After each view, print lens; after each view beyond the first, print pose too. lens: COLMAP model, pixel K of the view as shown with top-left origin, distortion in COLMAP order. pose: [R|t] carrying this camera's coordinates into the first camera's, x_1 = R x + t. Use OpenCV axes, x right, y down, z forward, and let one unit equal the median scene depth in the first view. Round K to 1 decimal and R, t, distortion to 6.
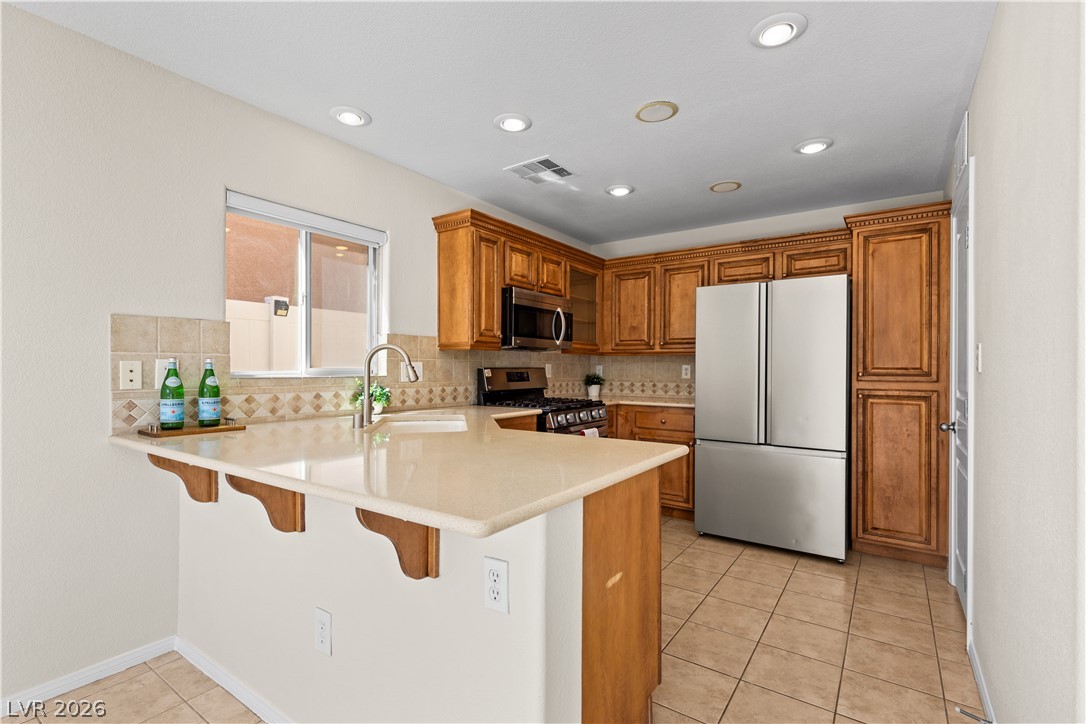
lens RADIAL K [[506.4, 0, 543.1], [0, 506.4, 366.5], [0, 0, 1]] dist [0.002638, 0.000402]
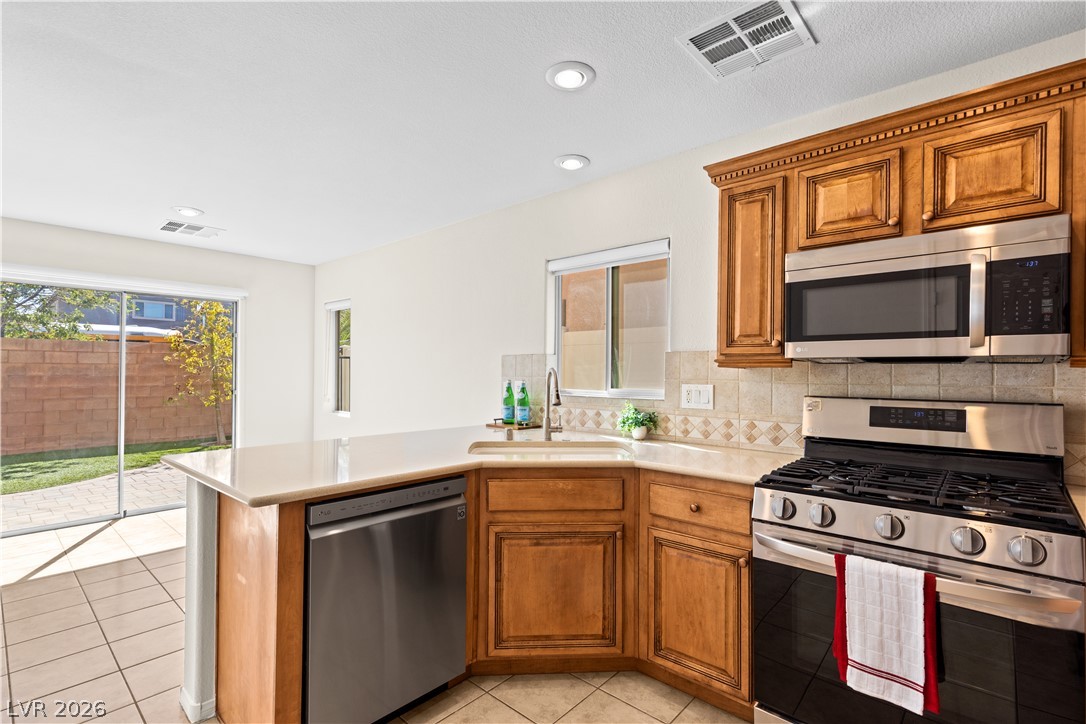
lens RADIAL K [[506.4, 0, 545.0], [0, 506.4, 367.7], [0, 0, 1]] dist [0.002638, 0.000402]
pose [[-0.133731, -0.013131, -0.990931, 0.553229], [-0.005376, 0.999907, -0.012524, -0.023550], [0.991003, 0.003652, -0.133789, 0.842153]]
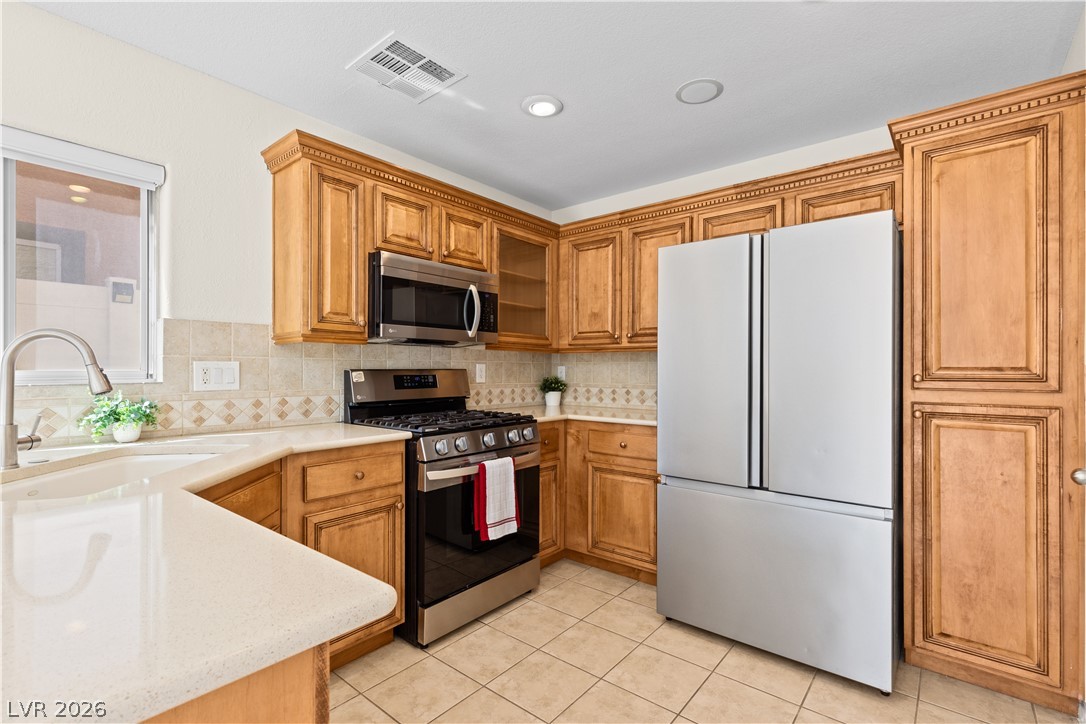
lens RADIAL K [[506.4, 0, 545.6], [0, 506.4, 367.2], [0, 0, 1]] dist [0.002638, 0.000402]
pose [[0.996977, -0.003459, -0.077619, 0.222512], [0.003299, 0.999992, -0.002201, 0.001772], [0.077626, 0.001938, 0.996981, 0.350178]]
